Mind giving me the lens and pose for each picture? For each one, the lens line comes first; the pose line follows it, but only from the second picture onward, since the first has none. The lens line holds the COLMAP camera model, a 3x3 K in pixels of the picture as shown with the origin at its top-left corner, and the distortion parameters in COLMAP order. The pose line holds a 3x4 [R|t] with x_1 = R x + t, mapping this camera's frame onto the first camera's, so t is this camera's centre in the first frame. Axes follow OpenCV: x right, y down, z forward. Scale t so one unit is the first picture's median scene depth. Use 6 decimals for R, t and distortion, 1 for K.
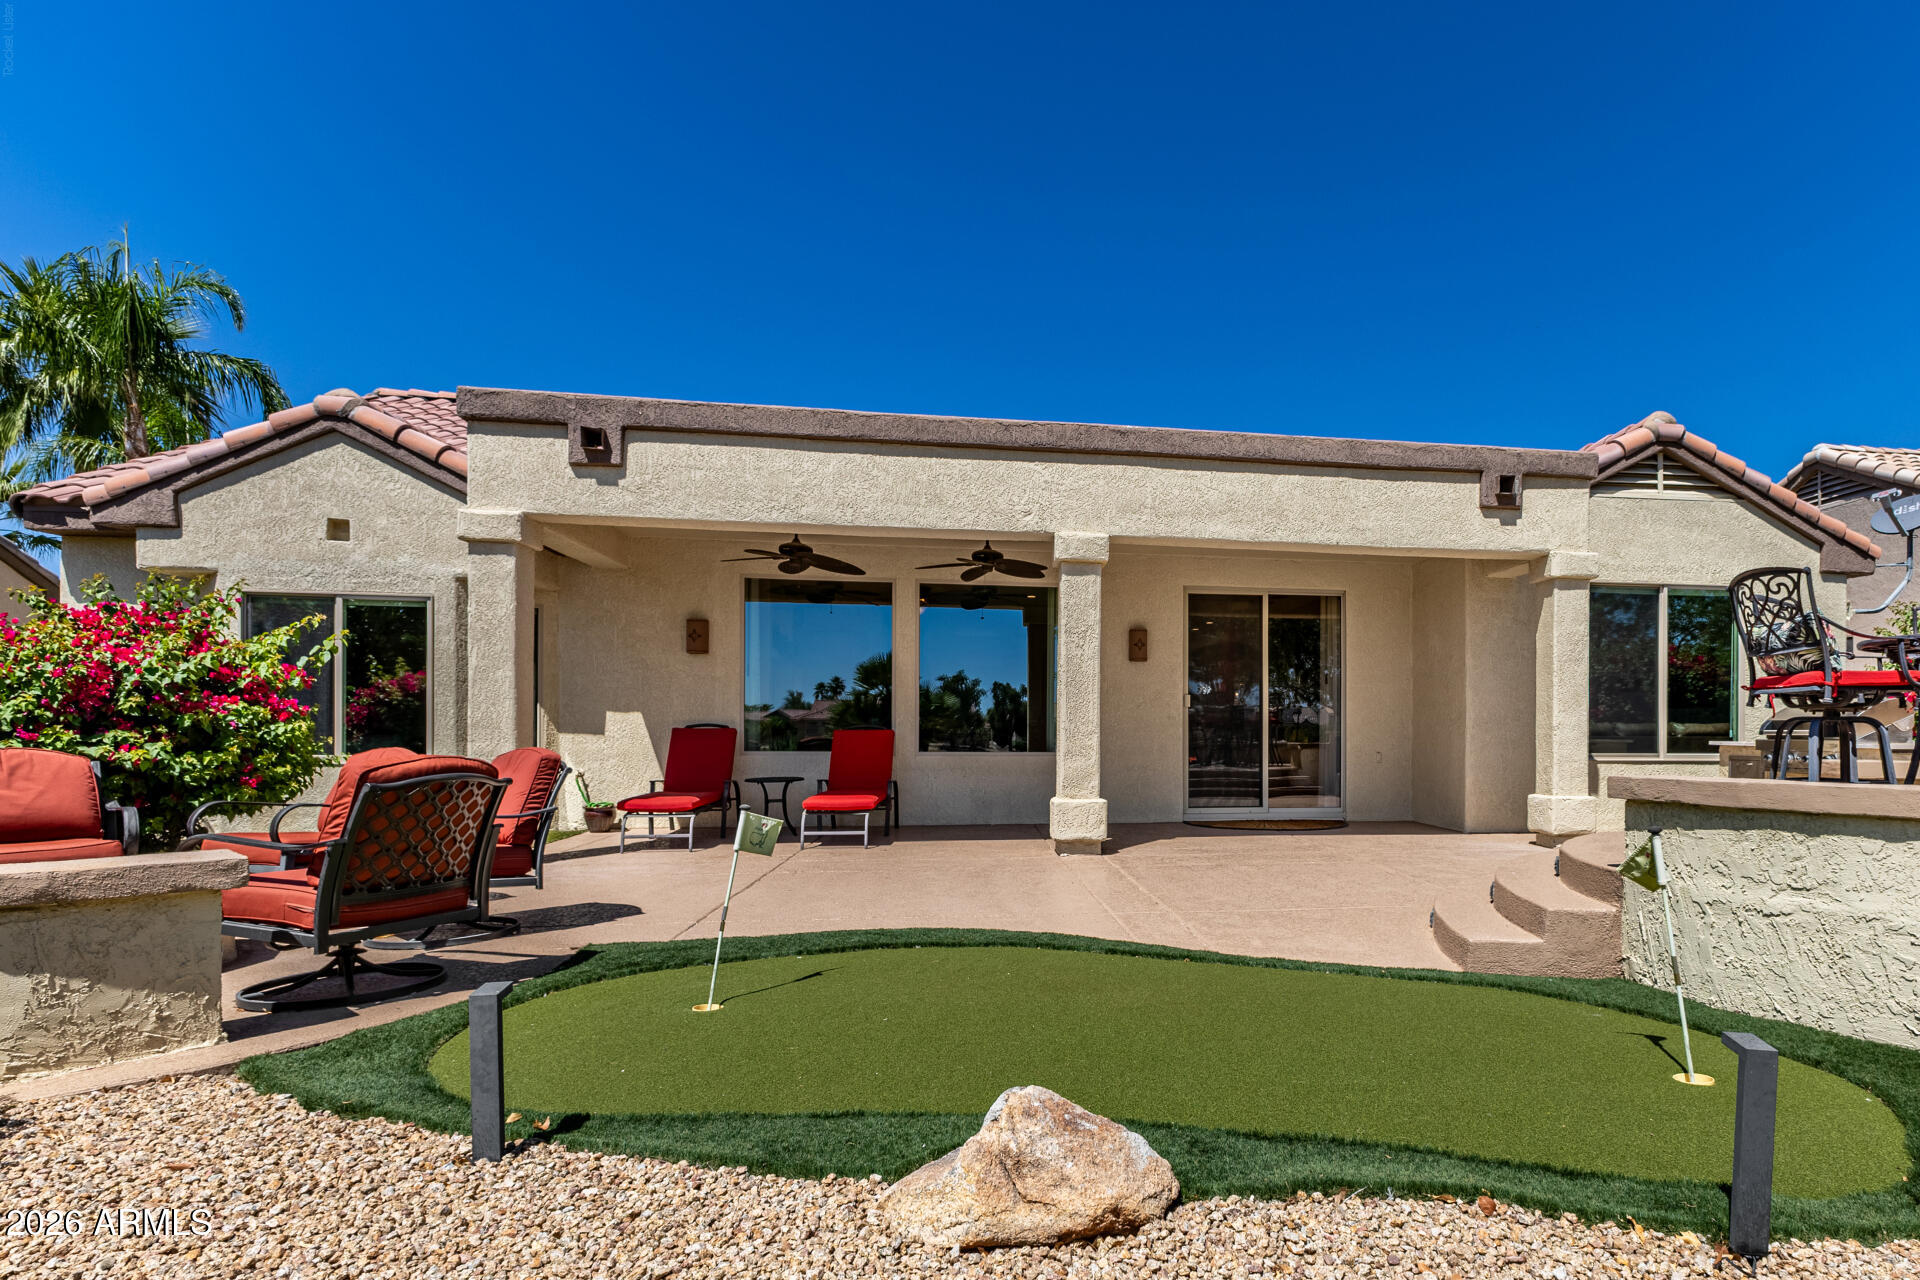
lens RADIAL K [[829.6, 0, 1097.4], [0, 829.6, 707.8], [0, 0, 1]] dist [0.007995, -0.000135]
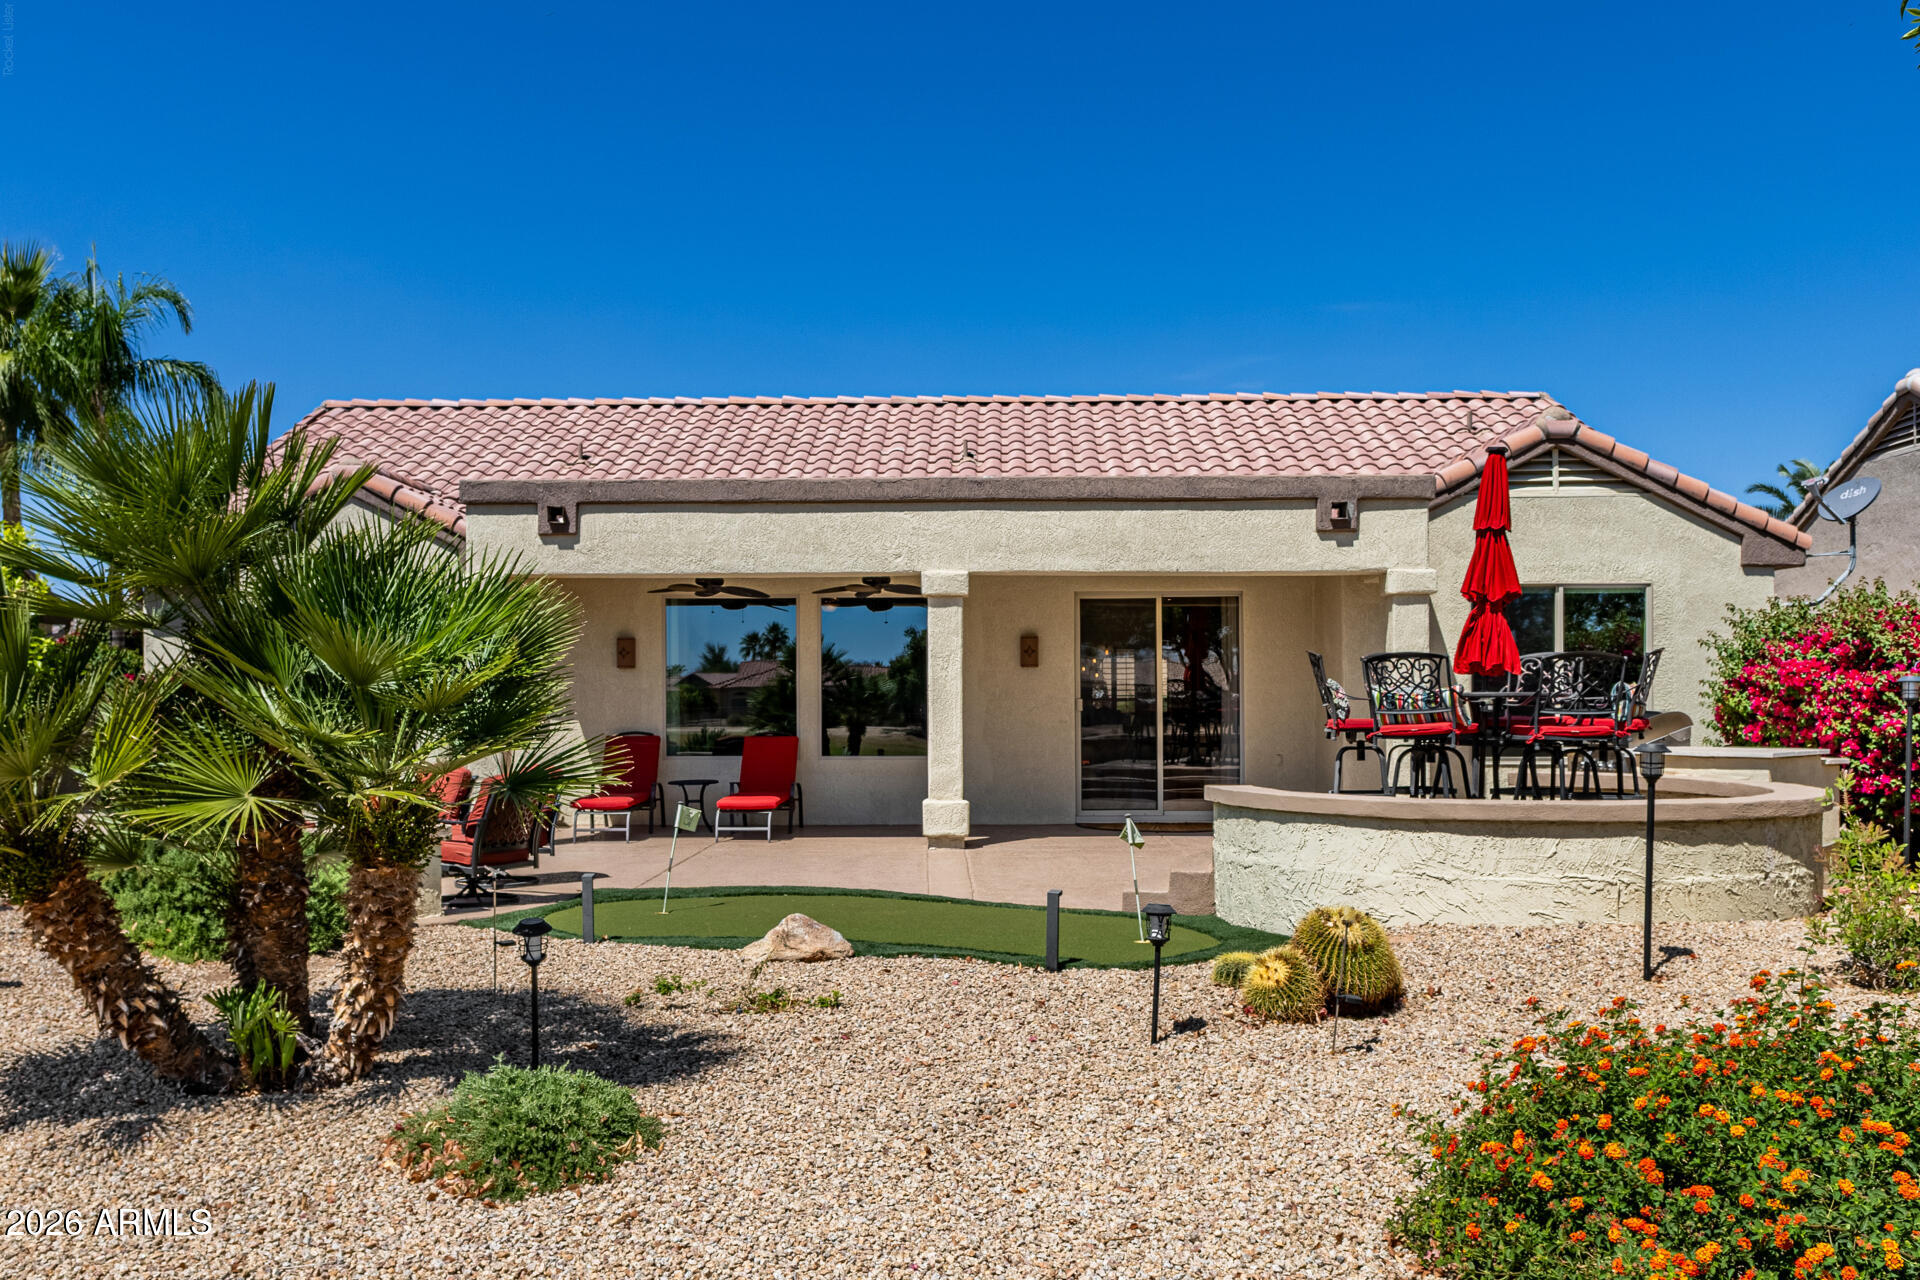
lens RADIAL K [[1206.2, 0, 952.2], [0, 1206.2, 652.8], [0, 0, 1]] dist [0.000002, 0.001509]
pose [[0.987957, -0.014332, -0.154062, 0.229044], [0.012138, 0.999811, -0.015172, -0.064669], [0.154251, 0.013119, 0.987945, -0.608494]]
